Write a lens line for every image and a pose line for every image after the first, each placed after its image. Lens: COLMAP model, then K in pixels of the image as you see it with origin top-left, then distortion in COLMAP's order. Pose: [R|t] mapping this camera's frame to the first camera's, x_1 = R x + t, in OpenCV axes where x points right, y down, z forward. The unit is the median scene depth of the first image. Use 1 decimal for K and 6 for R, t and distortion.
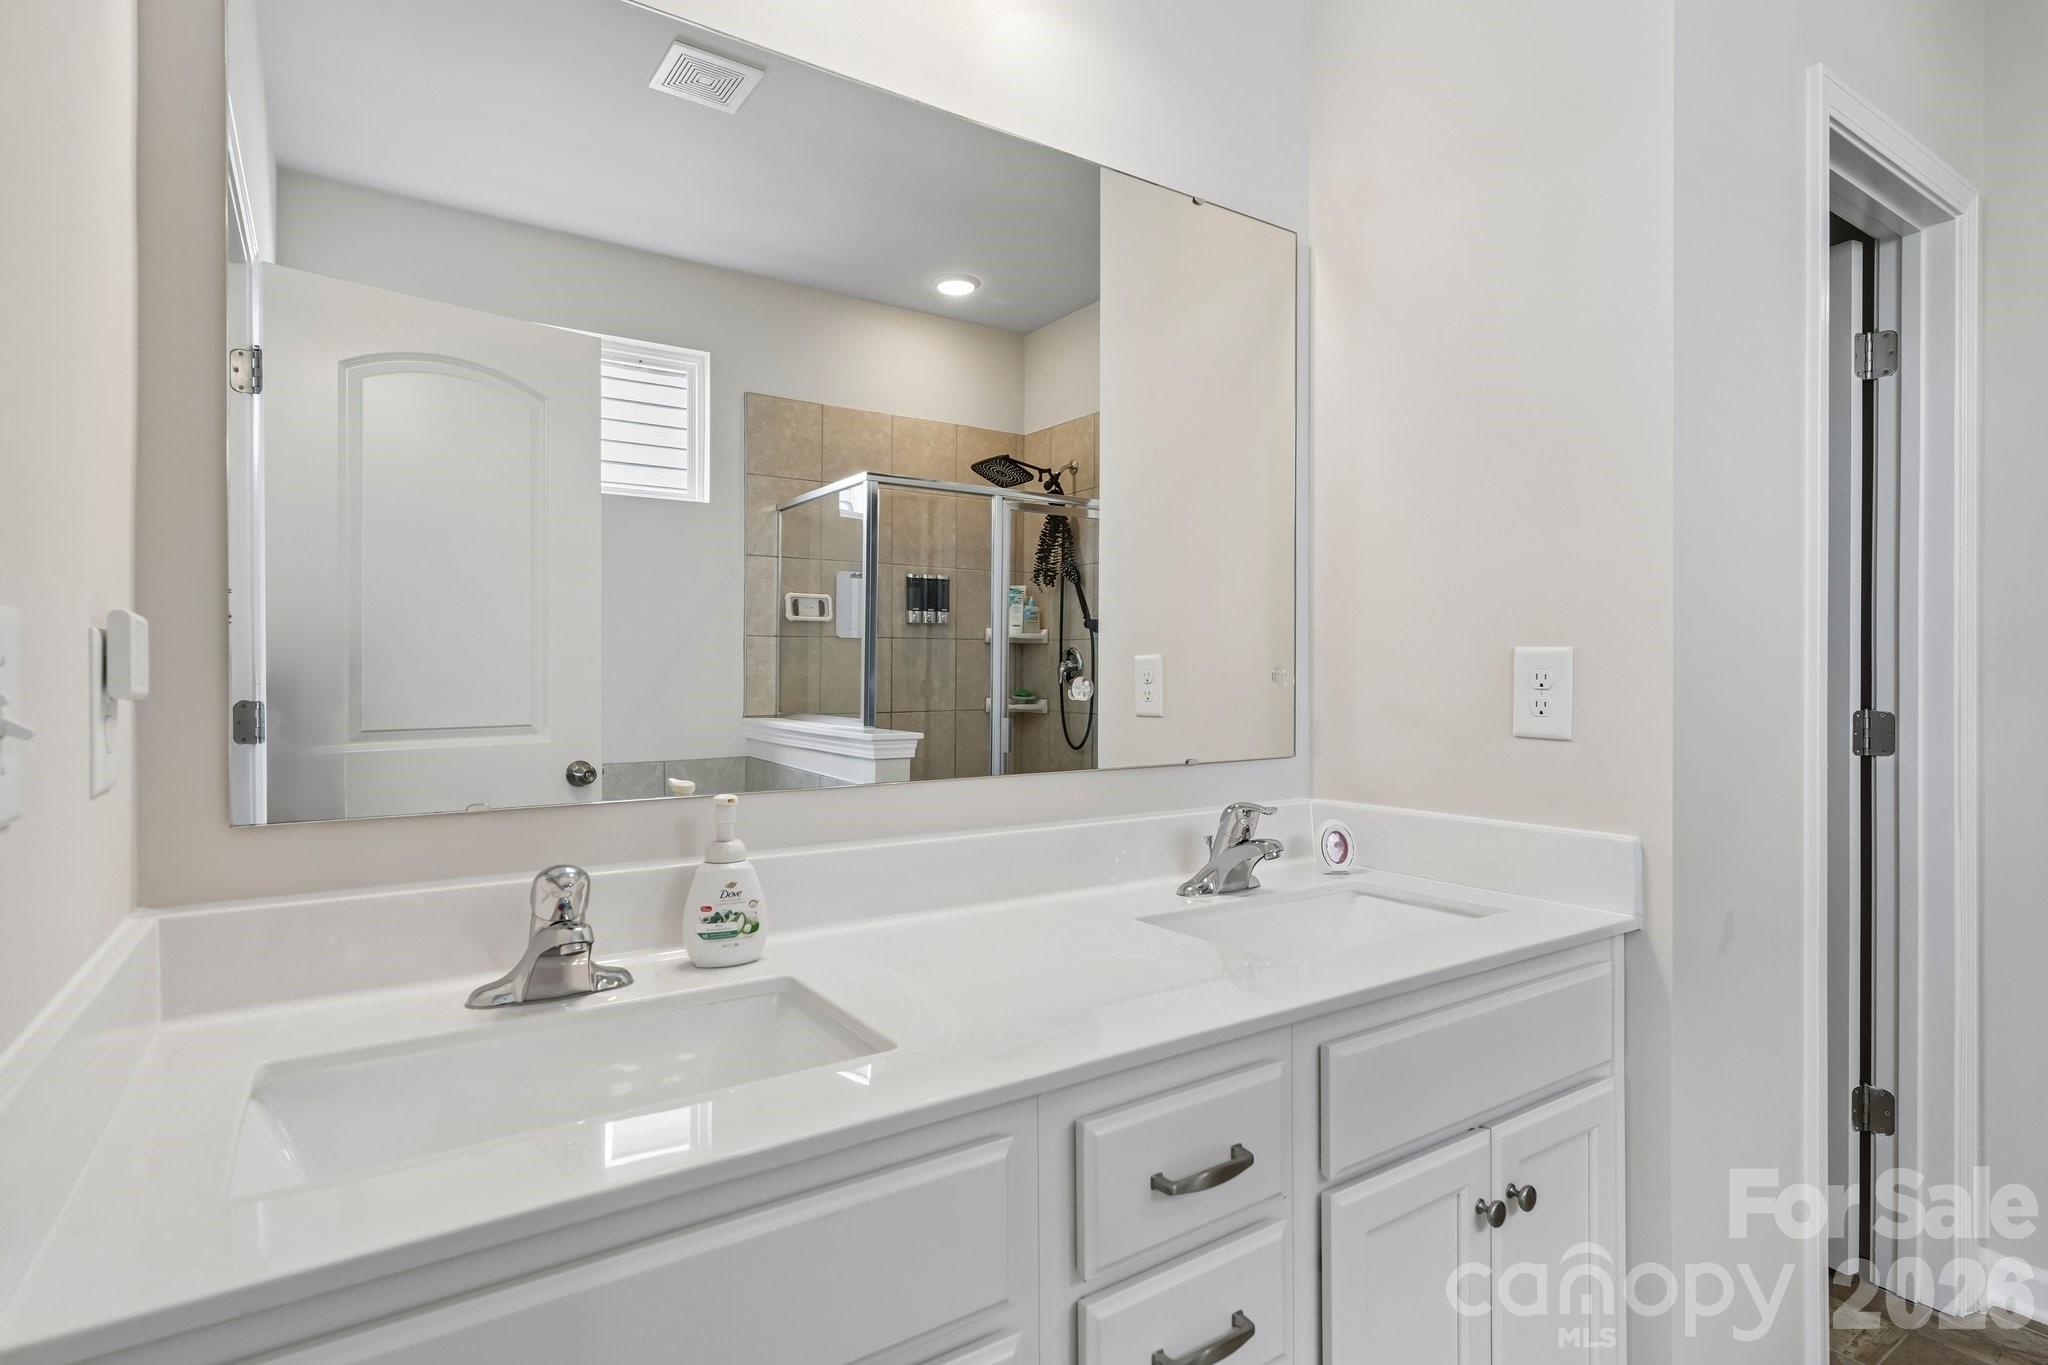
lens RADIAL K [[1027.3, 0, 1024.0], [0, 1027.3, 682.5], [0, 0, 1]] dist [0.001914, -0.000249]
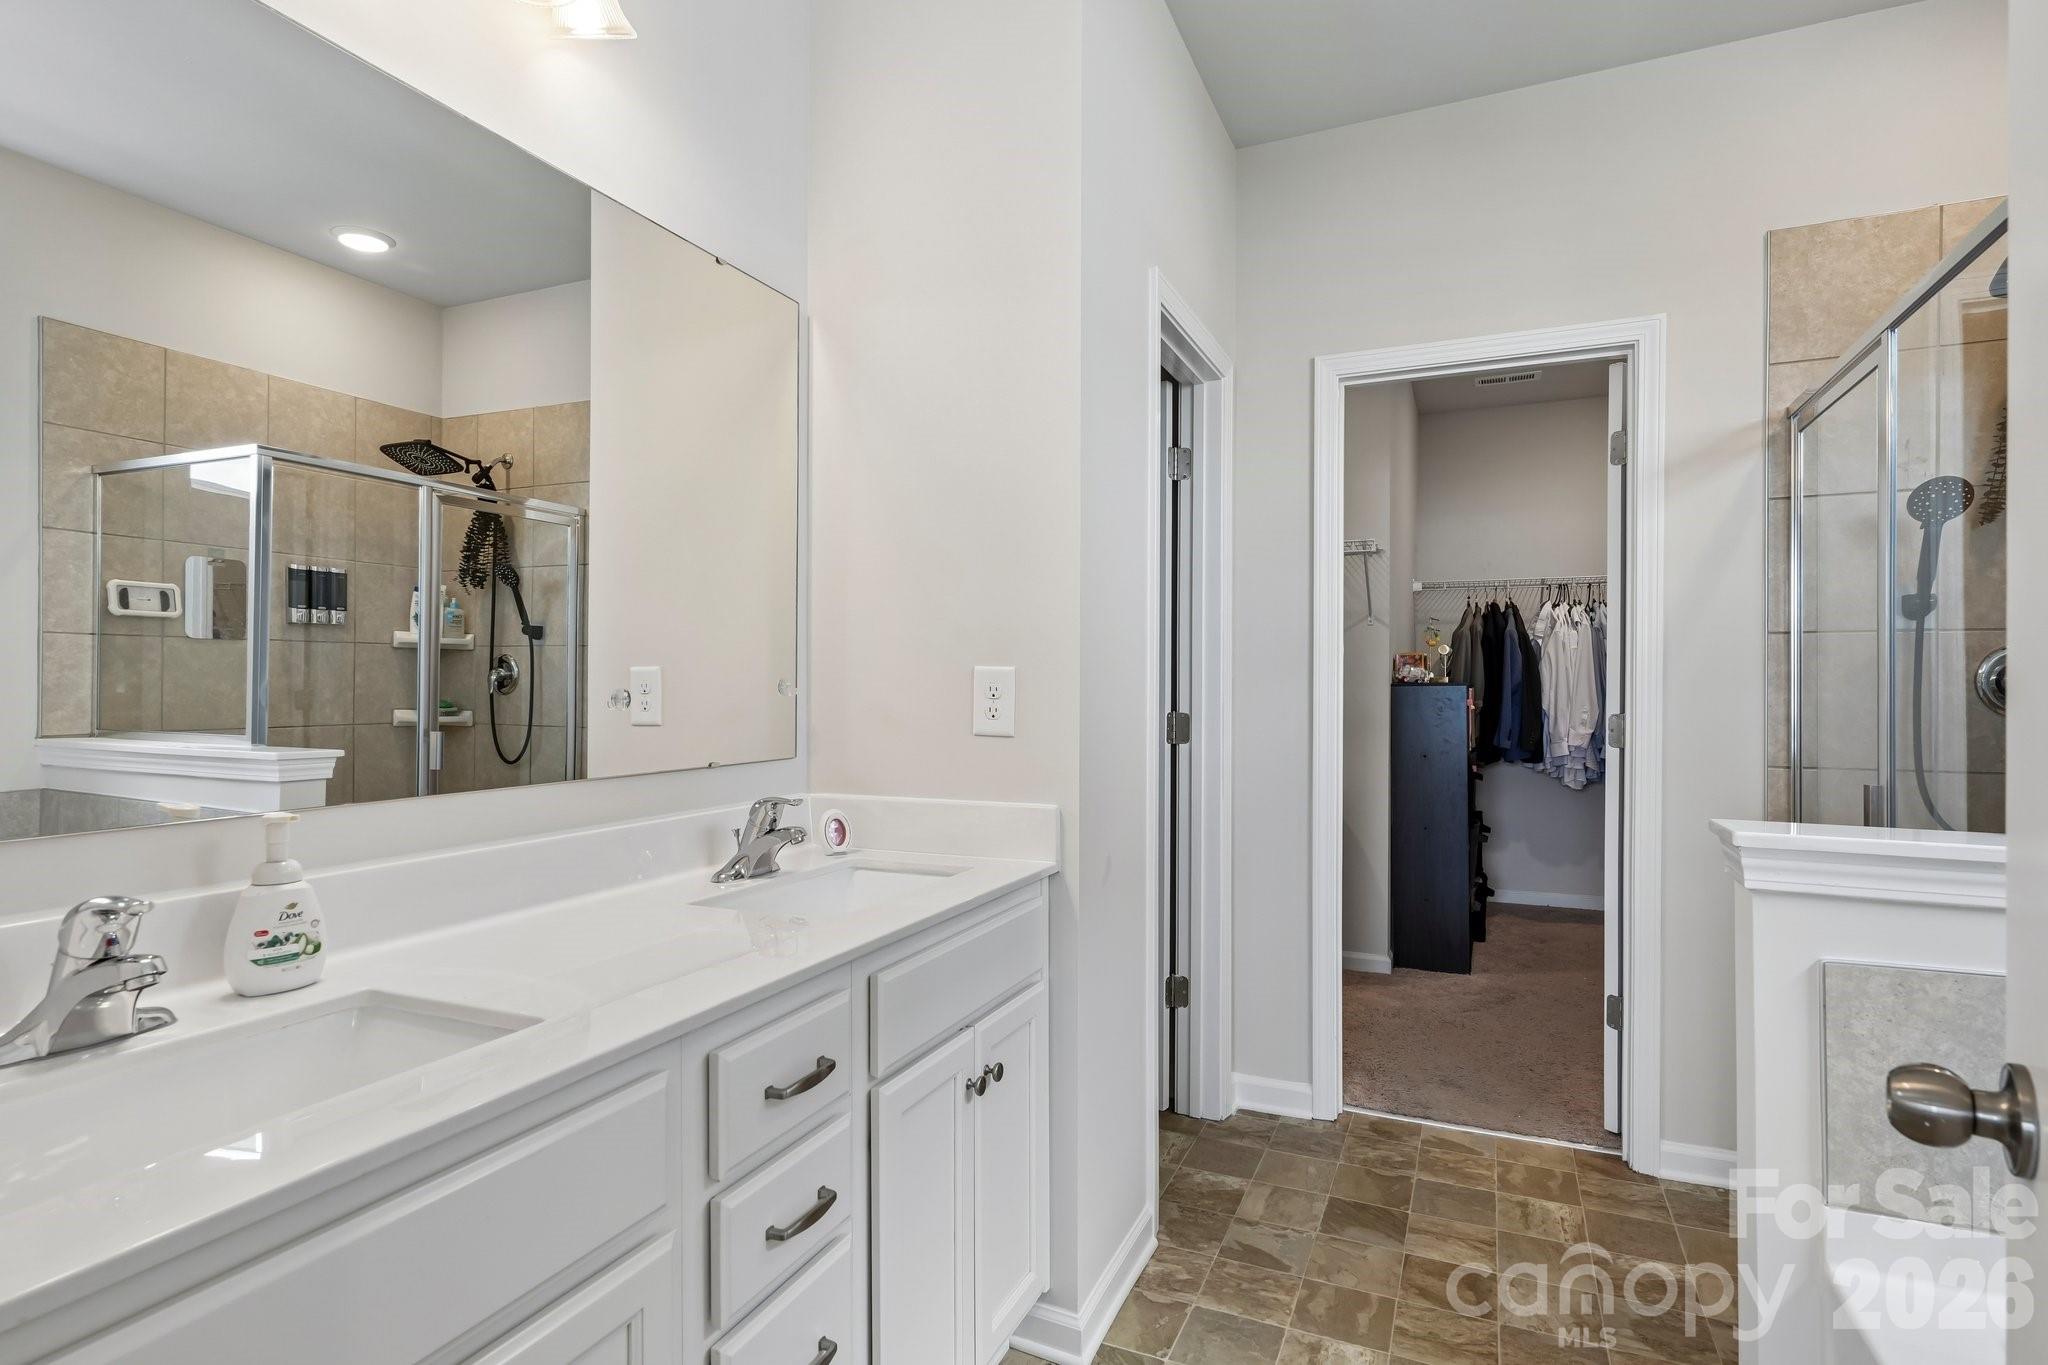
lens RADIAL K [[1035.0, 0, 1026.1], [0, 1035.0, 699.2], [0, 0, 1]] dist [-0.001499, -0.000082]
pose [[0.844372, -0.004421, 0.535739, -0.150280], [0.000322, 0.999970, 0.007745, -0.002378], [-0.535757, -0.006367, 0.844348, -0.124262]]
